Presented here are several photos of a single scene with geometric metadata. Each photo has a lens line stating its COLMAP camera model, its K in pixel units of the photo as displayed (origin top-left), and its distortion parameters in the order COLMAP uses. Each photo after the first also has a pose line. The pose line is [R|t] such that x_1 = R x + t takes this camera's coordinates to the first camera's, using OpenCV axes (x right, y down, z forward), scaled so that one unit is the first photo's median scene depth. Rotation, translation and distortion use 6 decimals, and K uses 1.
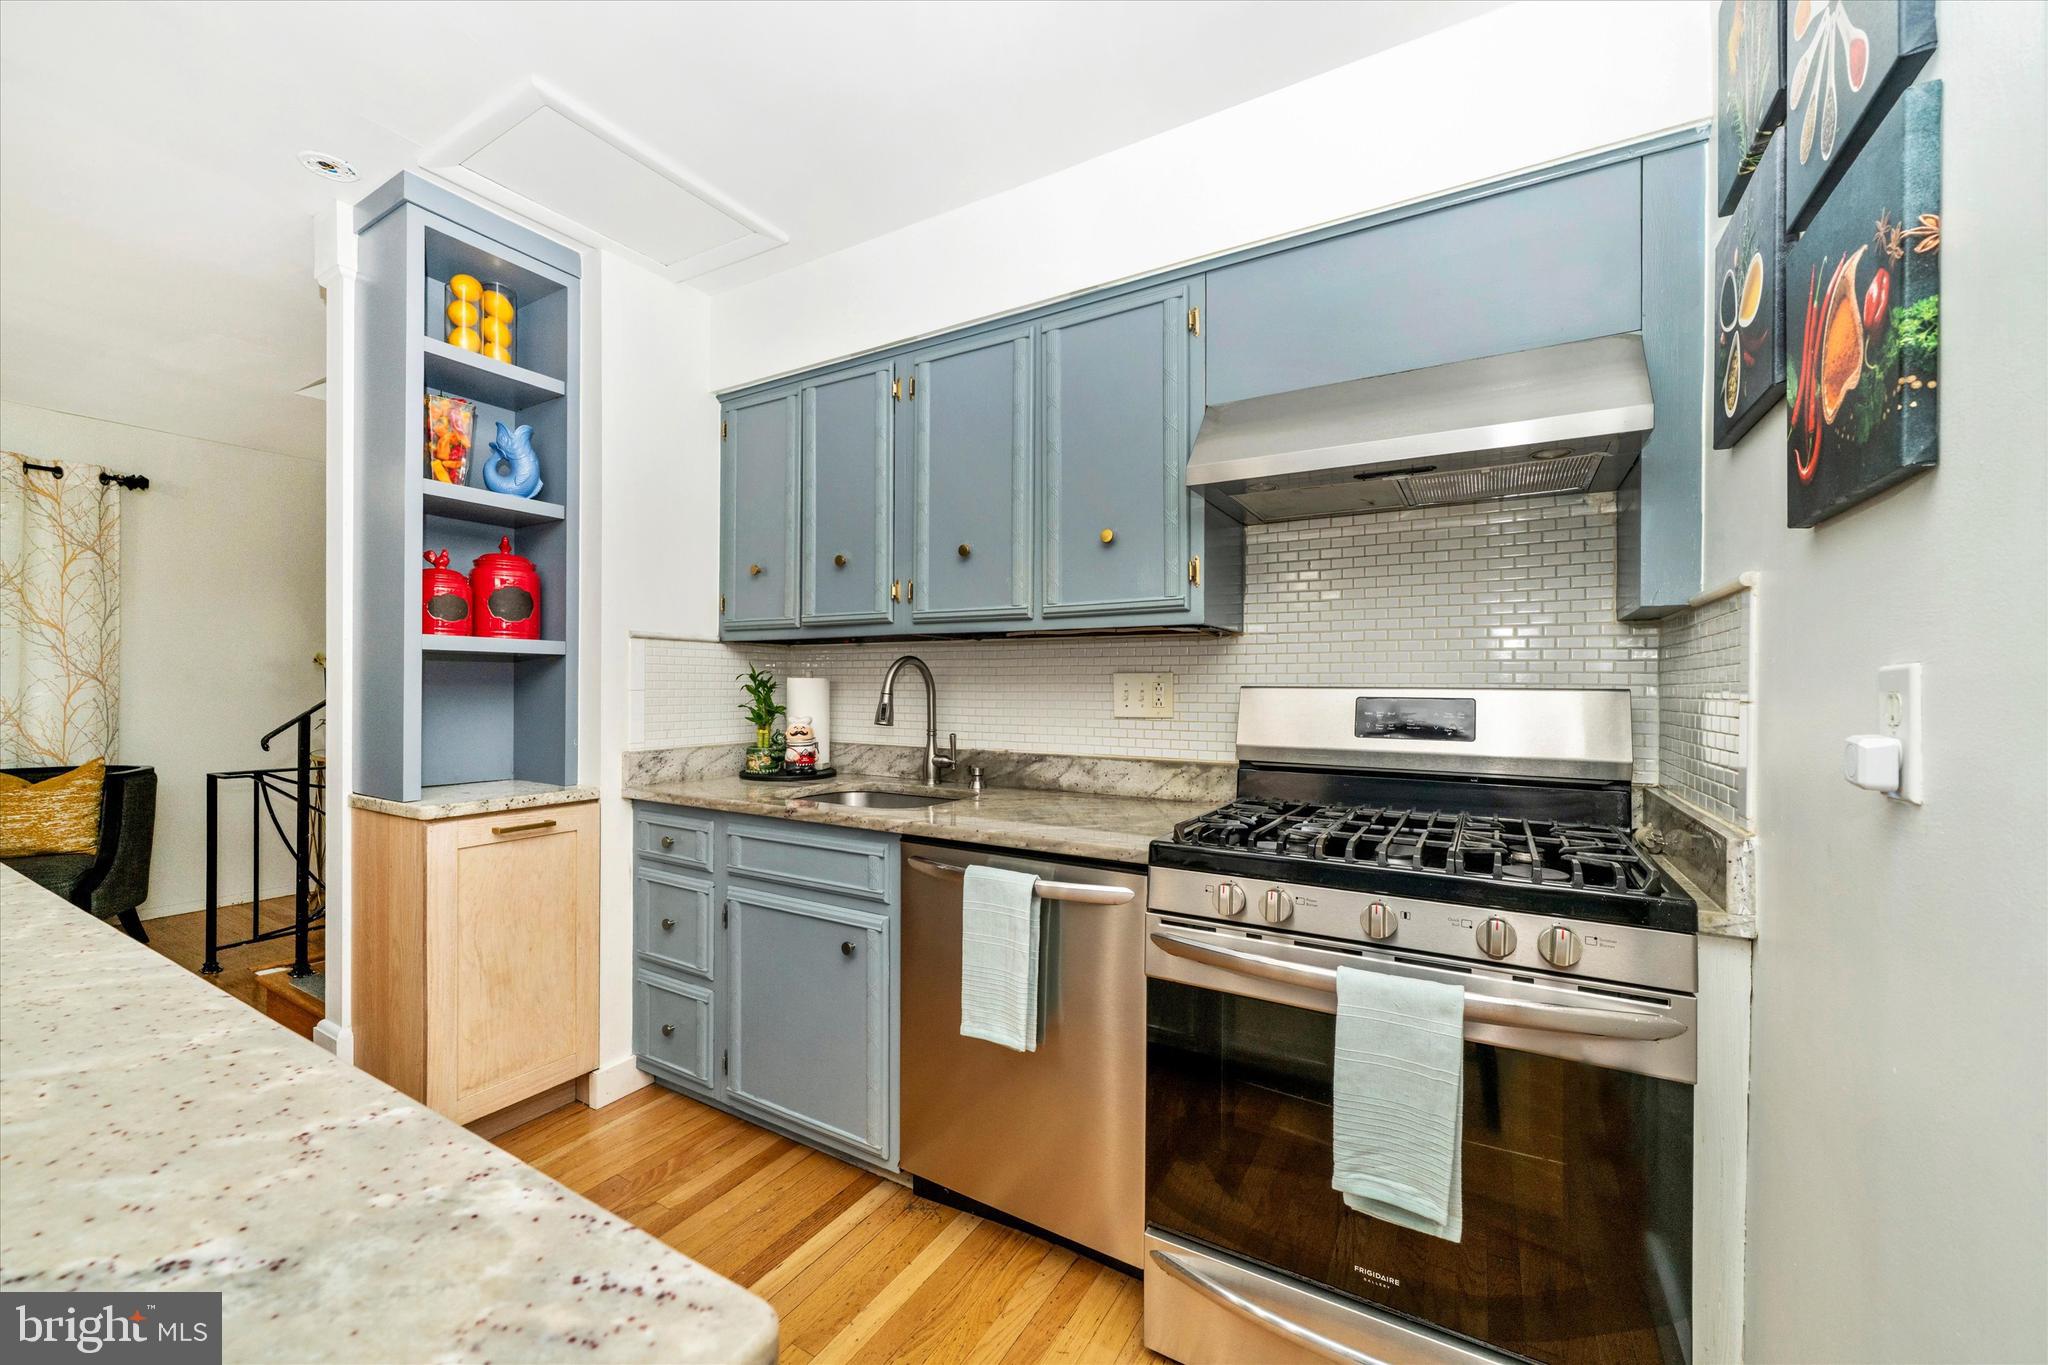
lens RADIAL K [[800.5, 0, 1010.7], [0, 800.5, 687.8], [0, 0, 1]] dist [-0.002422, -0.000036]
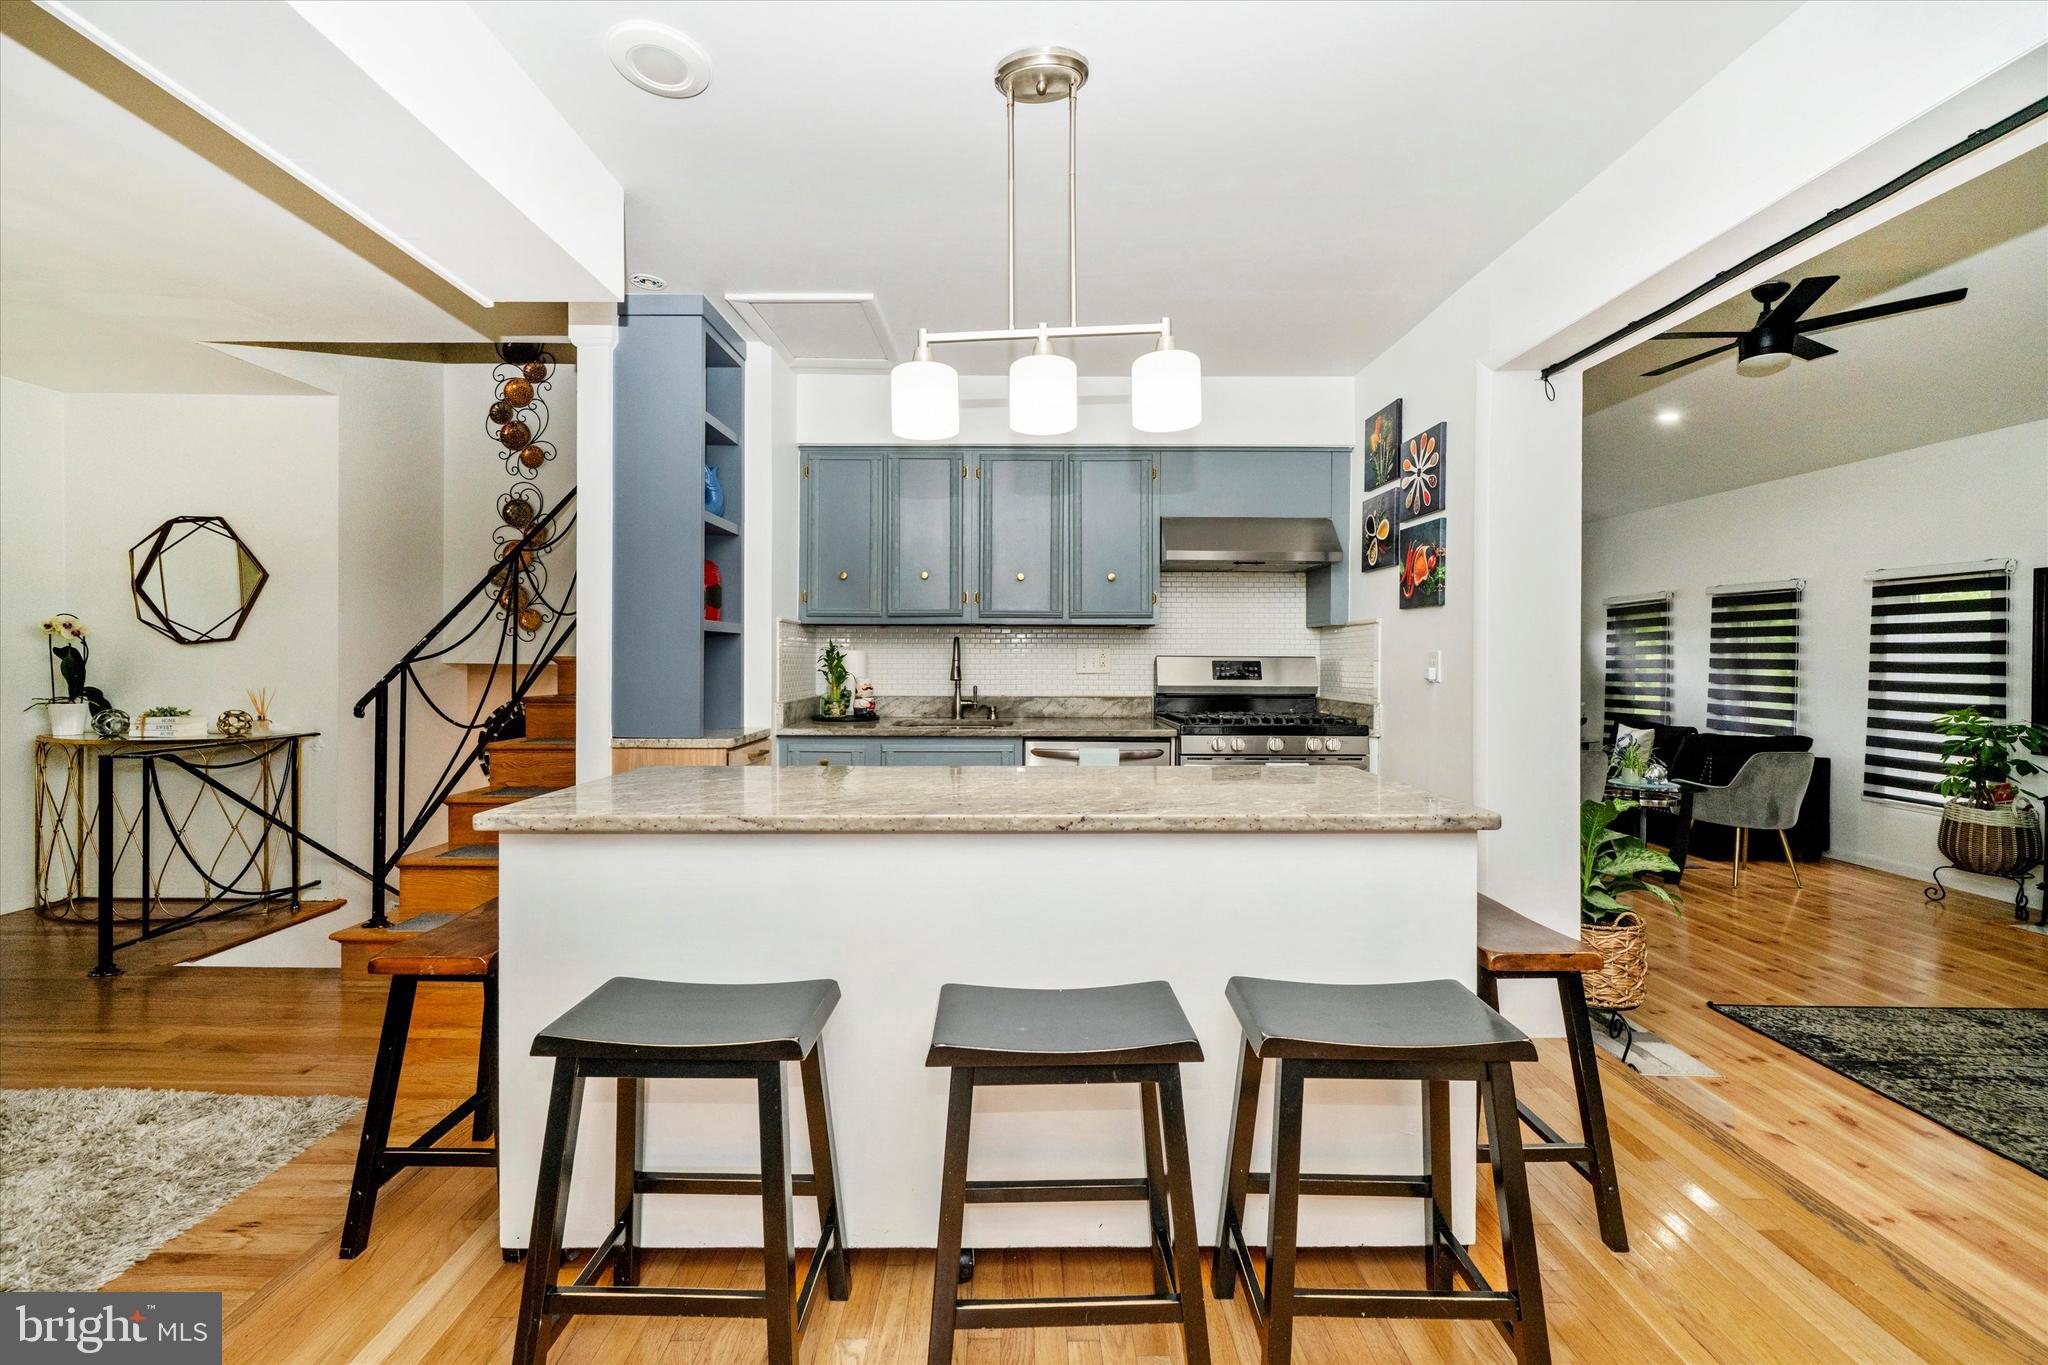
lens RADIAL K [[800.5, 0, 1019.5], [0, 800.5, 669.2], [0, 0, 1]] dist [-0.002422, -0.000036]
pose [[0.864589, -0.010505, 0.502370, -0.823756], [0.003064, 0.999873, 0.015635, -0.000091], [-0.502470, -0.011979, 0.864511, -0.438347]]
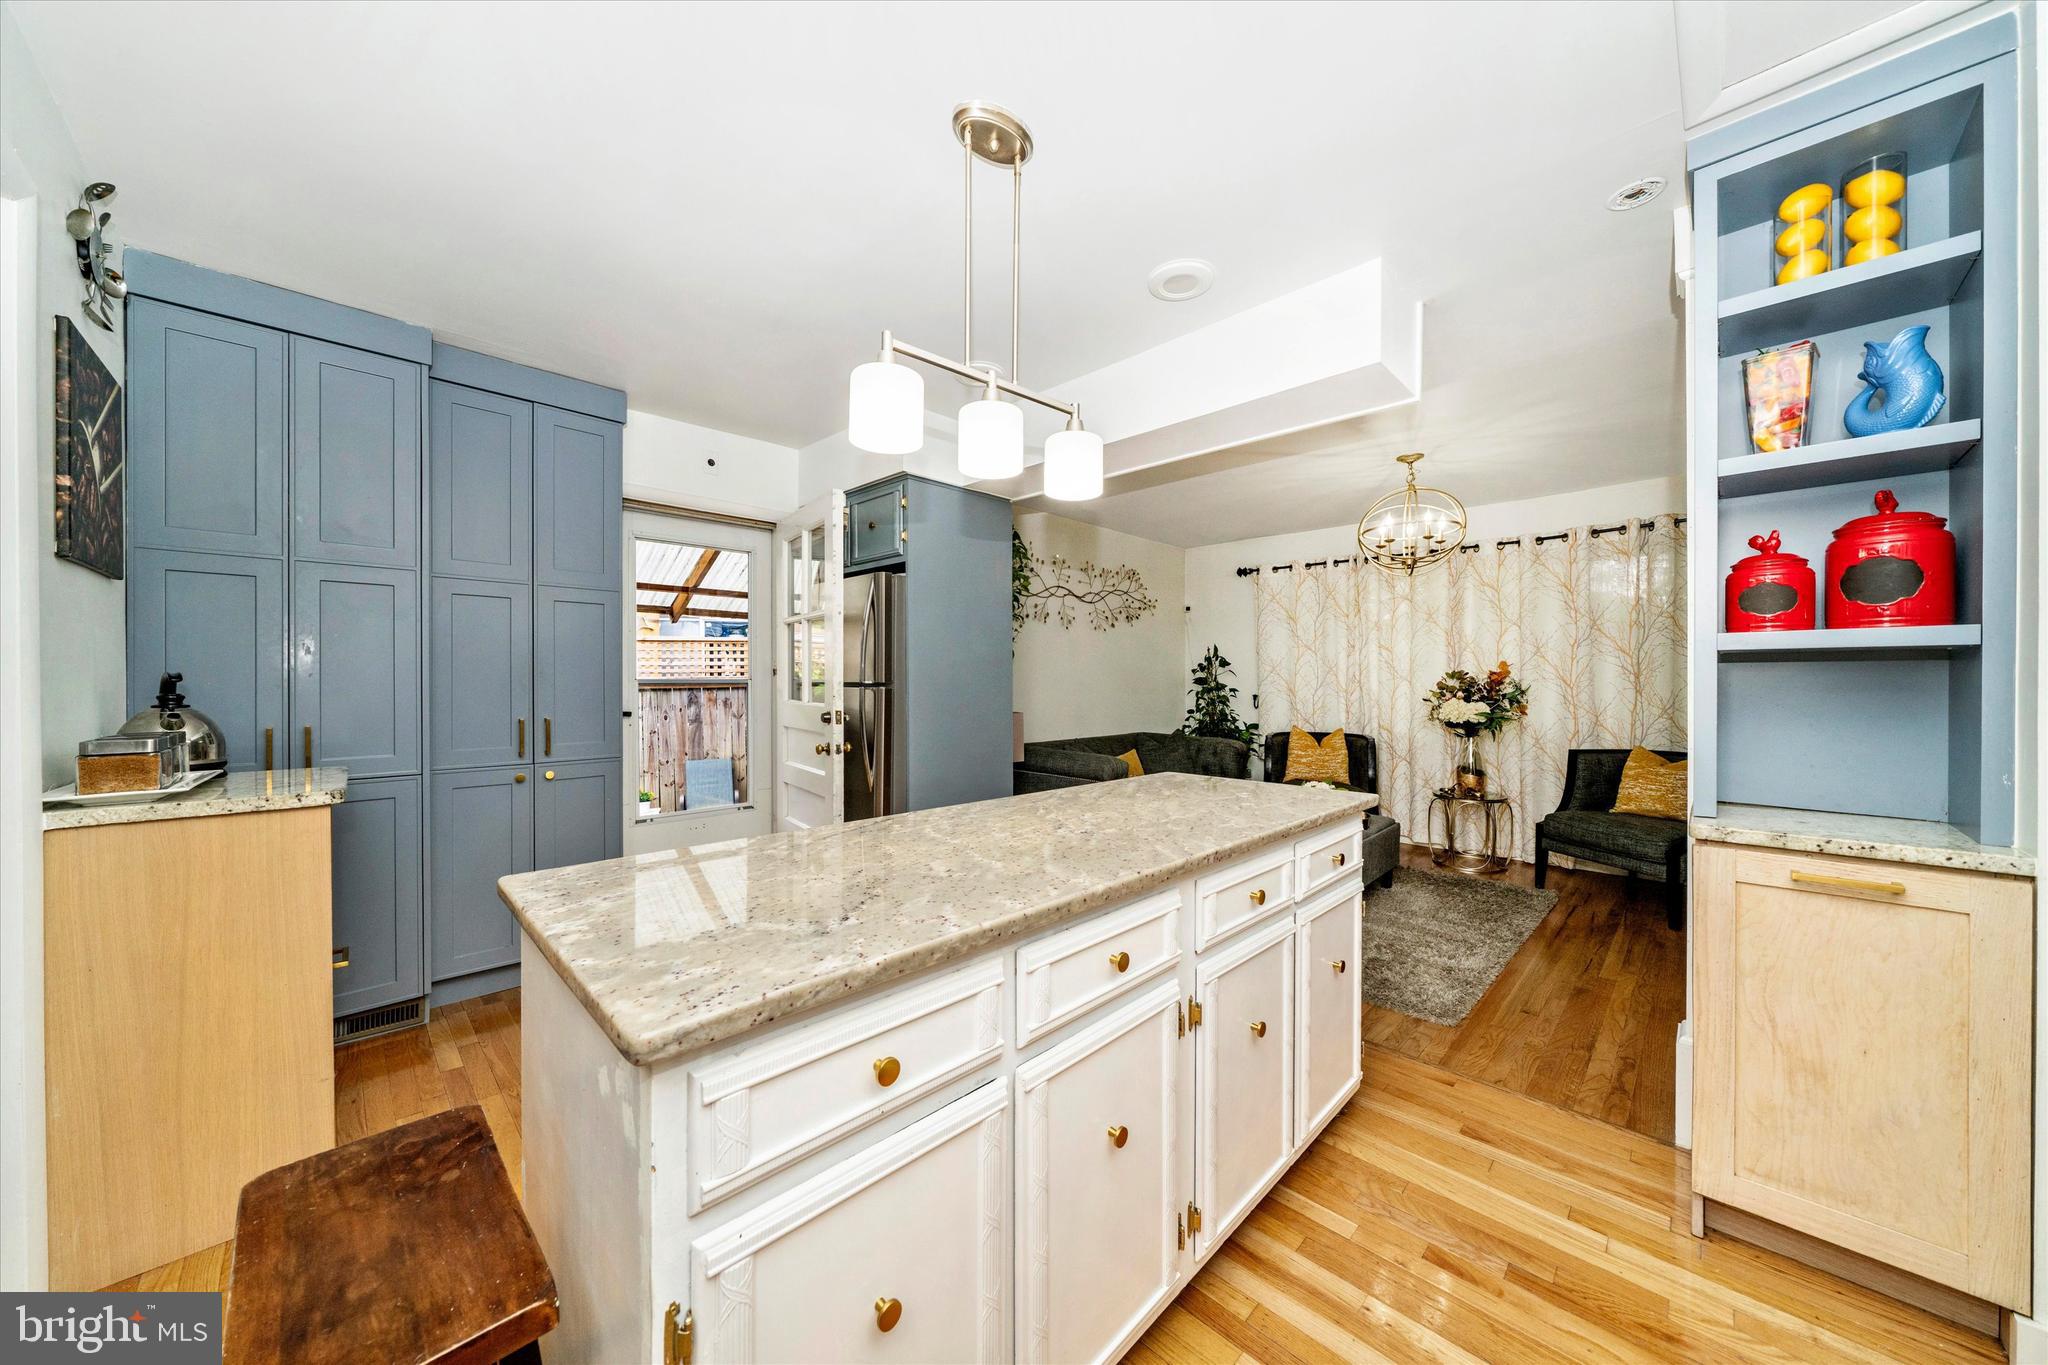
lens RADIAL K [[696.6, 0, 1032.0], [0, 696.6, 685.1], [0, 0, 1]] dist [-0.001933, -0.000319]
pose [[-0.231632, -0.003318, -0.972798, 0.180497], [-0.002540, 0.999993, -0.002806, -0.004050], [0.972800, 0.001821, -0.231638, 0.383460]]
